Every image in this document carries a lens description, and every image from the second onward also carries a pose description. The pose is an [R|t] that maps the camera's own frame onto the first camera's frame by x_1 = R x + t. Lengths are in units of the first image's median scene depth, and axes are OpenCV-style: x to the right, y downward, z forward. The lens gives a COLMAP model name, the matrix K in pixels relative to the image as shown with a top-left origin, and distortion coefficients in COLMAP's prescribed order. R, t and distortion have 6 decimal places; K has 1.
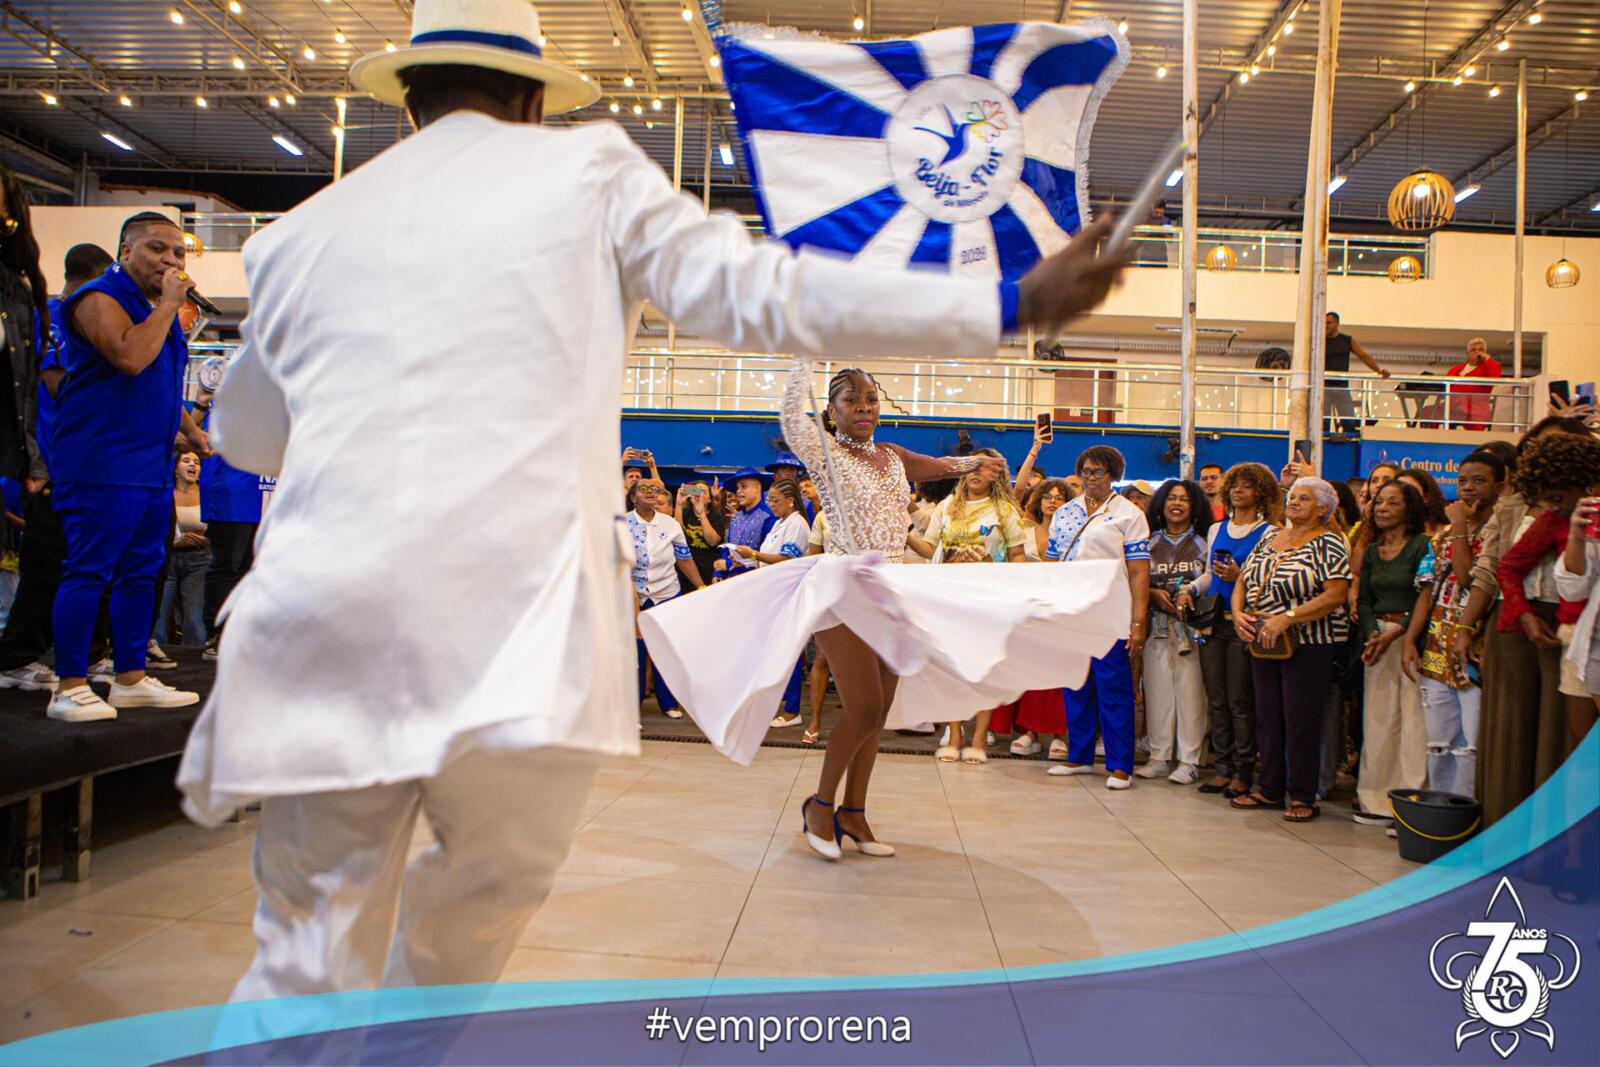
lens RADIAL K [[1137.2, 0, 808.9], [0, 1137.2, 554.3], [0, 0, 1]] dist [-0.096700, 0.072588]
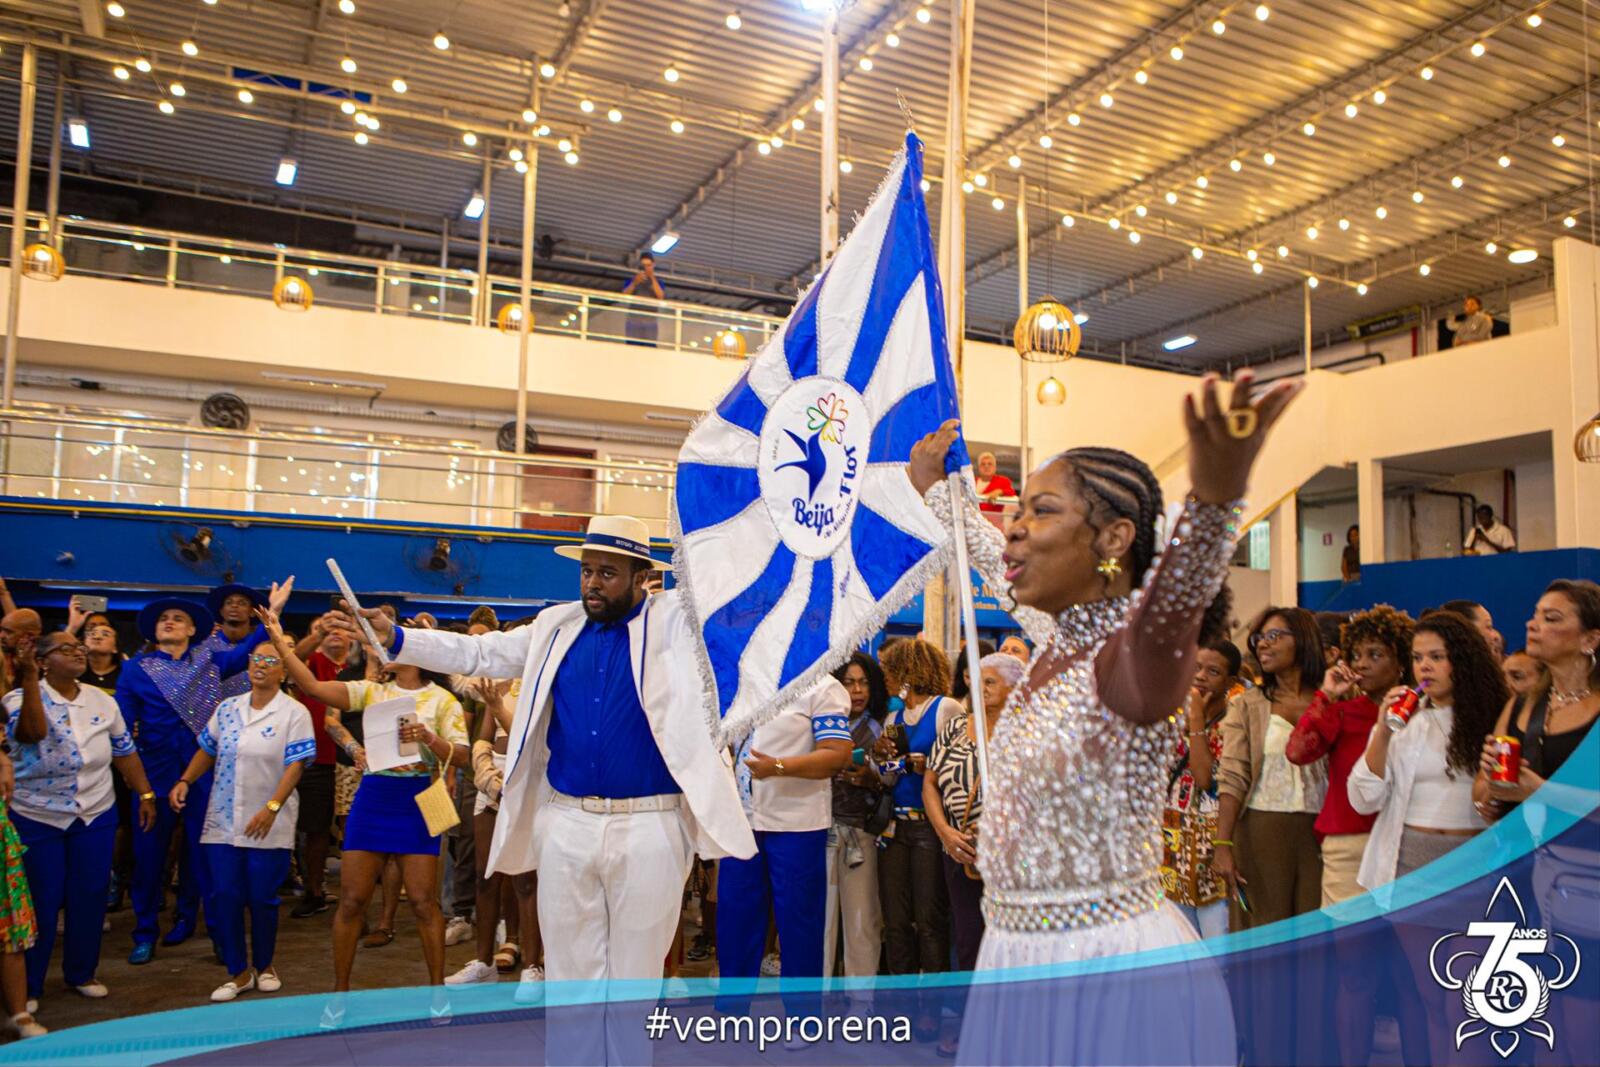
lens RADIAL K [[1338.2, 0, 816.2], [0, 1338.2, 546.5], [0, 0, 1]] dist [-0.082757, 0.088928]
pose [[0.872073, 0.024561, 0.488759, -0.083899], [0.011303, 0.997462, -0.070293, -0.037279], [-0.489245, 0.066825, 0.869583, 0.078739]]
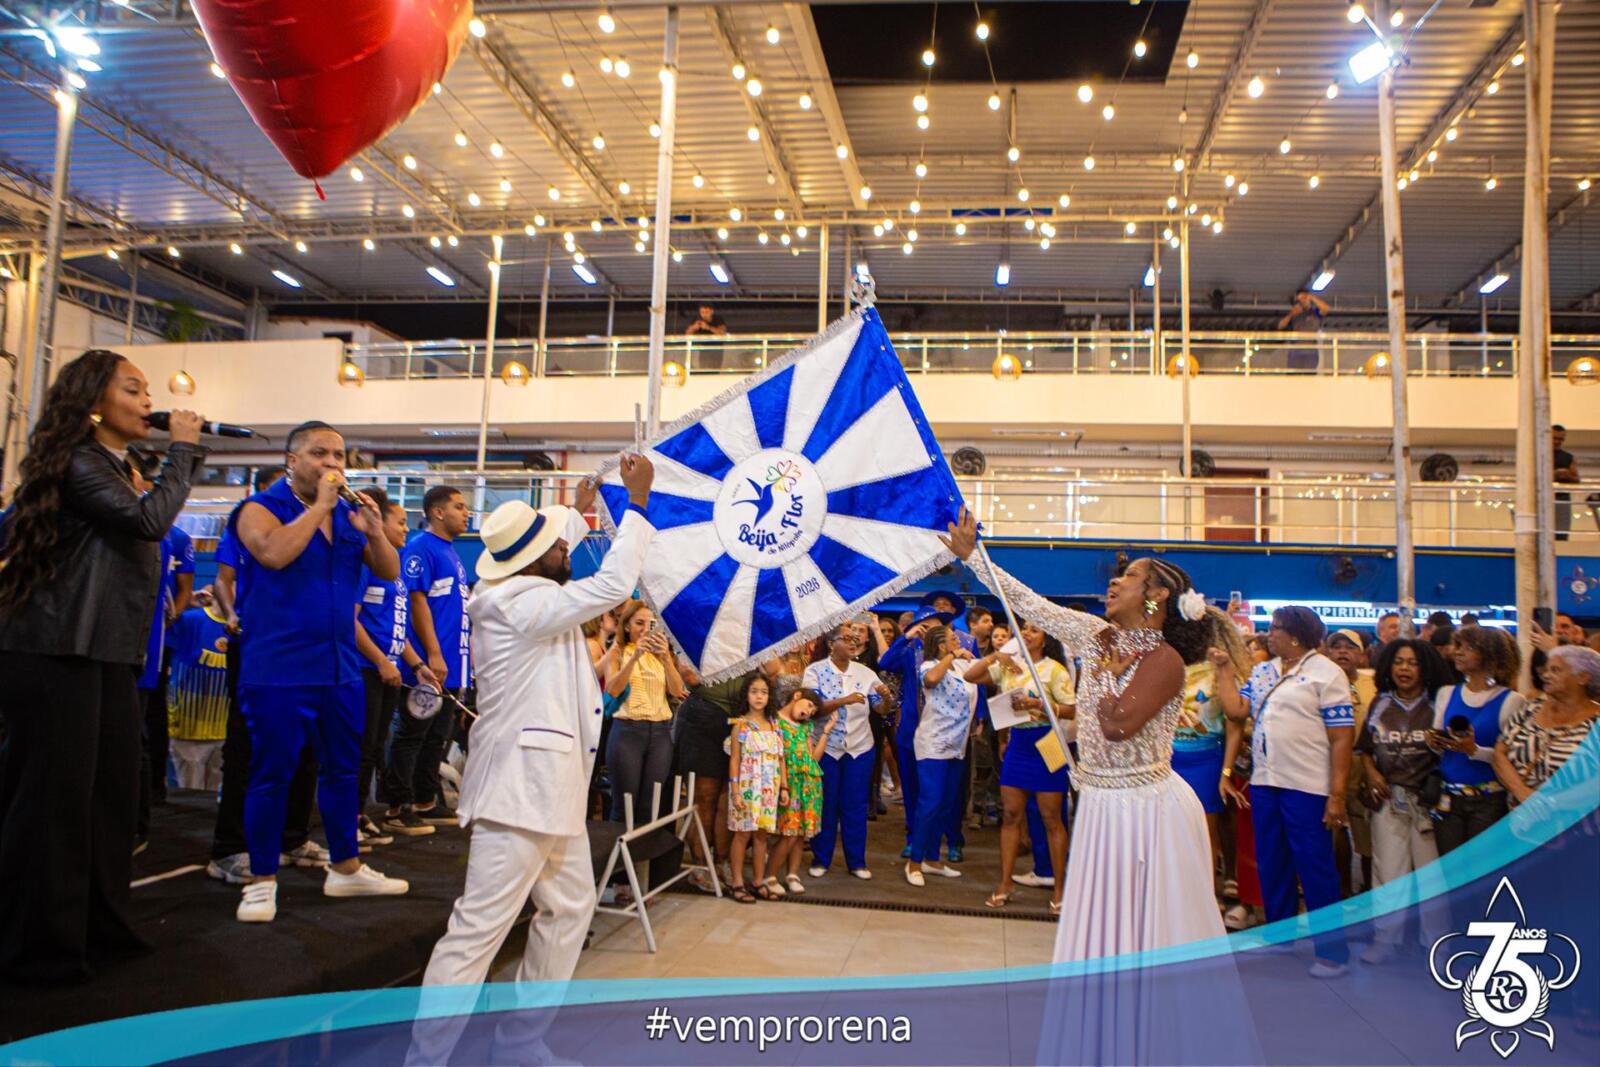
lens RADIAL K [[1137.2, 0, 795.5], [0, 1137.2, 538.2], [0, 0, 1]] dist [-0.096700, 0.072588]
pose [[0.994616, -0.012308, -0.102896, -0.041118], [0.003075, 0.995990, -0.089410, -0.035329], [0.103584, 0.088612, 0.990666, 0.011991]]
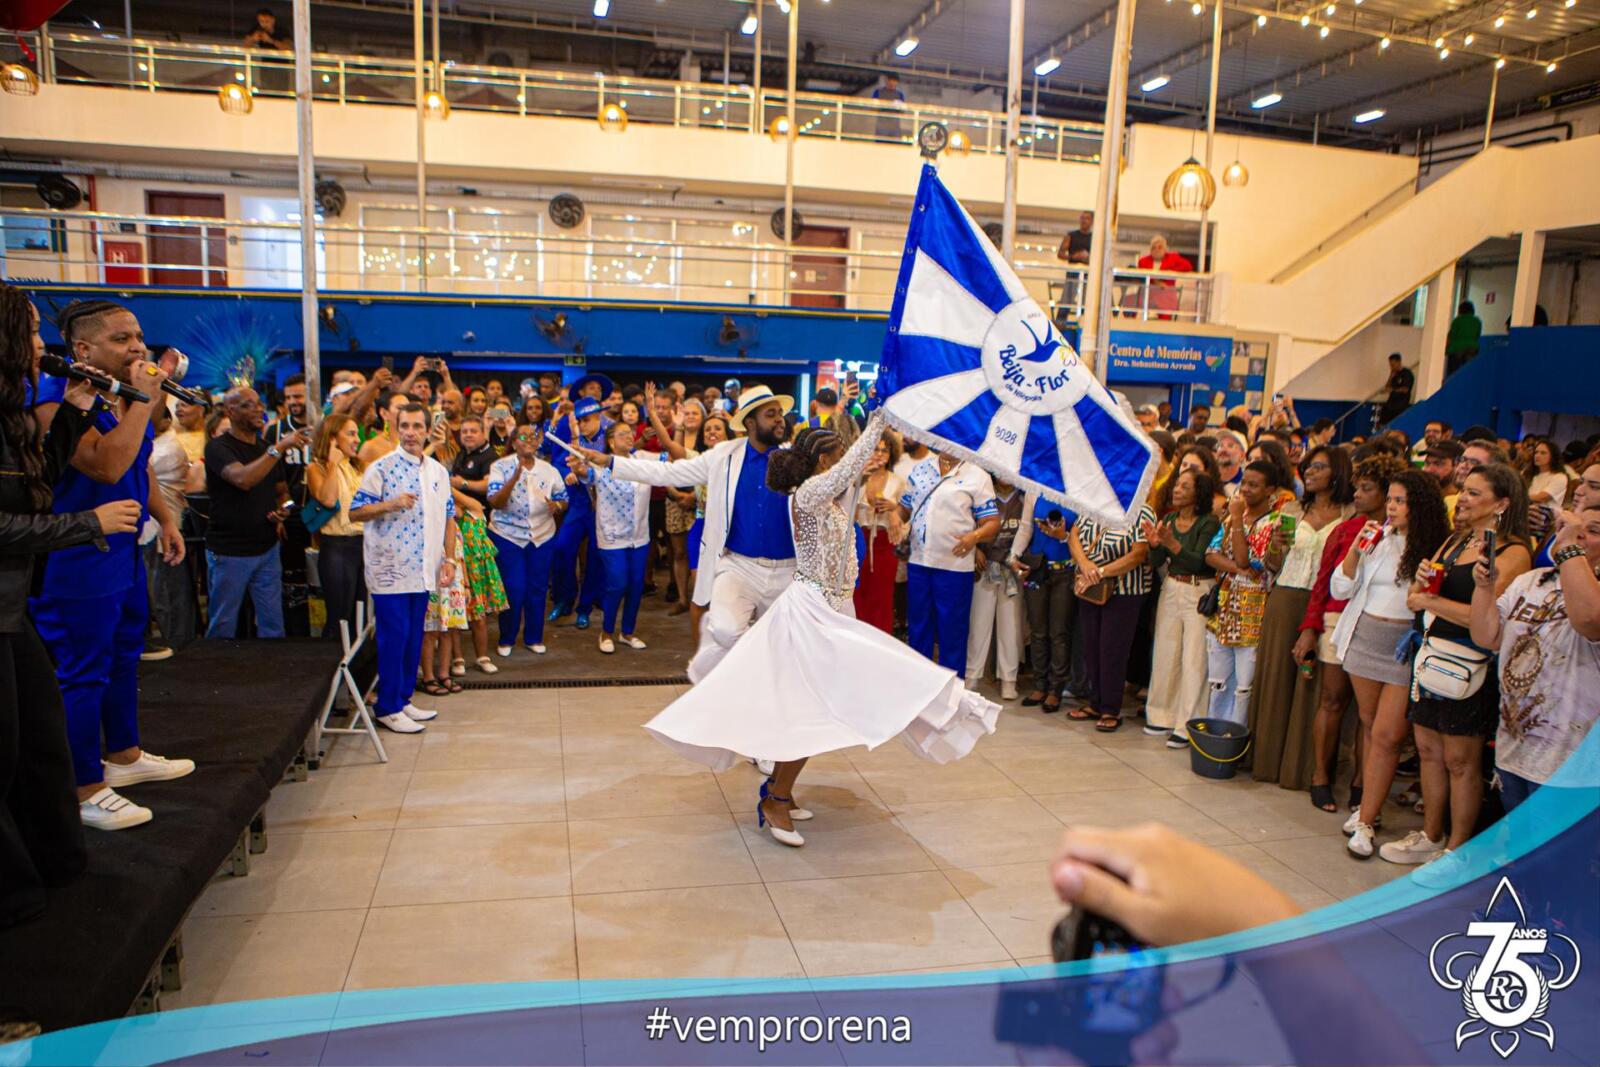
lens RADIAL K [[1137.2, 0, 807.8], [0, 1137.2, 565.7], [0, 0, 1]] dist [-0.096700, 0.072588]
pose [[0.954221, -0.058639, 0.293297, -0.108394], [0.000200, 0.980719, 0.195424, -0.087971], [-0.299101, -0.186419, 0.935835, -0.025470]]
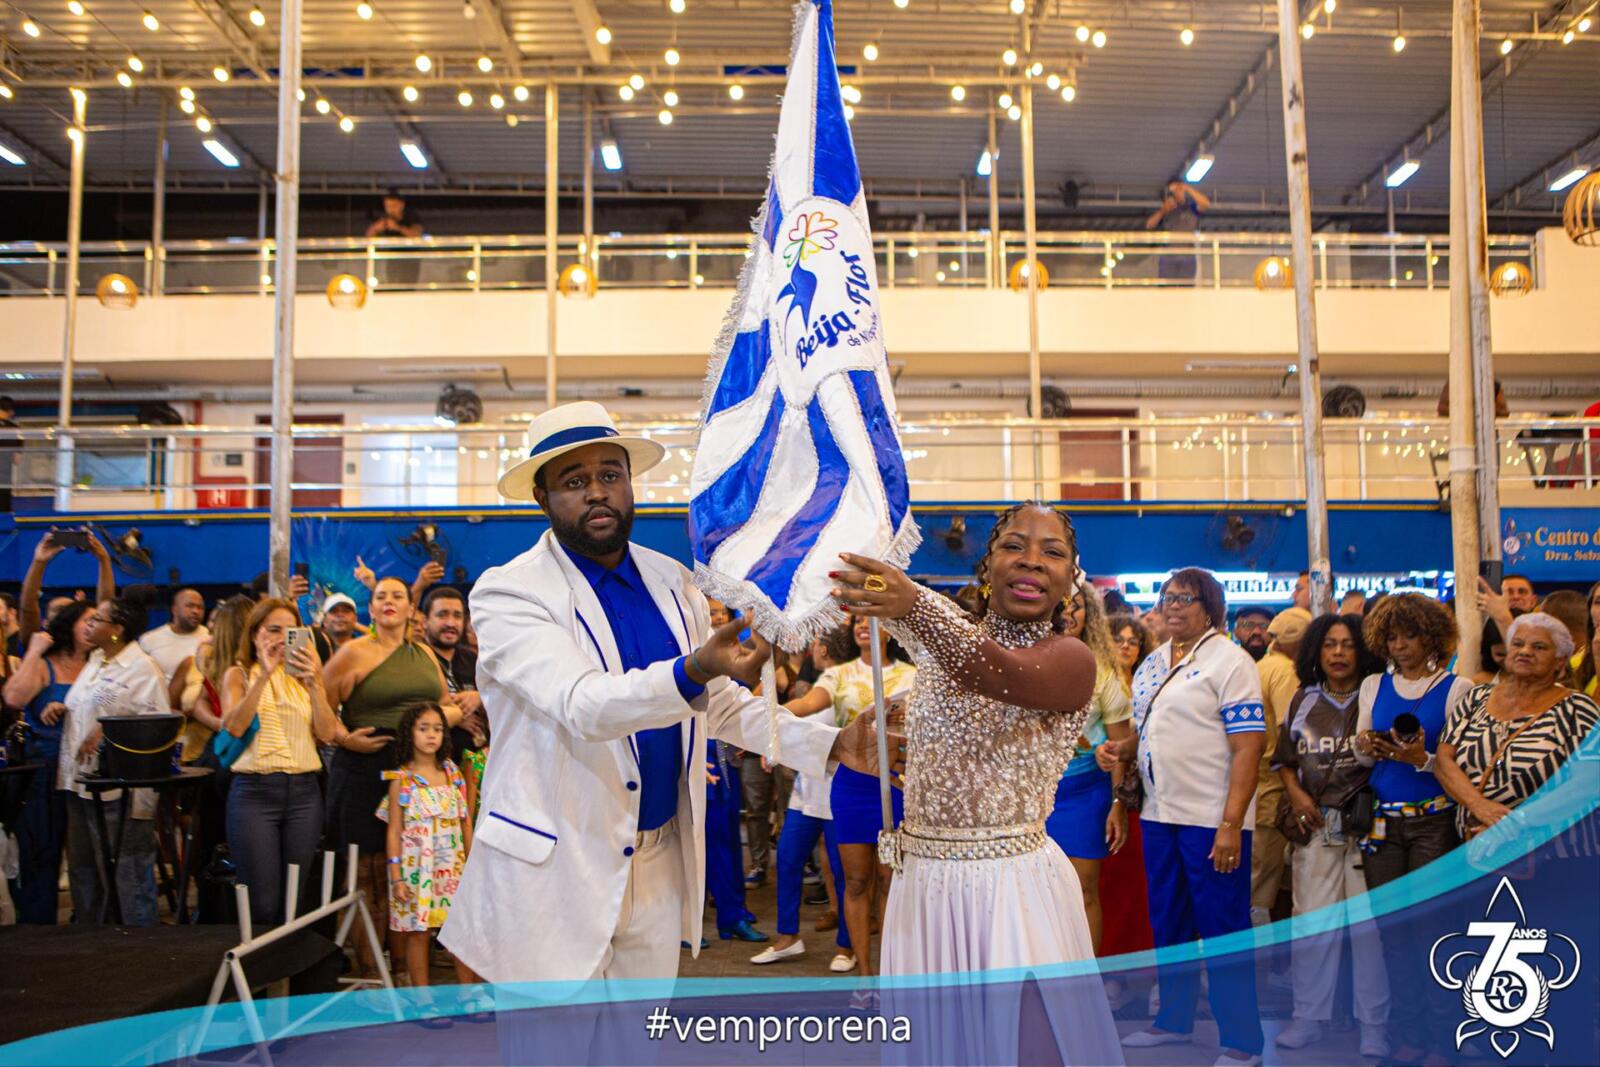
lens RADIAL K [[1456.3, 0, 803.2], [0, 1456.3, 532.9], [0, 0, 1]] dist [-0.069776, 0.099580]
pose [[0.996796, -0.040062, 0.069226, -0.028319], [0.045238, 0.996165, -0.074890, -0.032477], [-0.065961, 0.077782, 0.994786, 0.060038]]
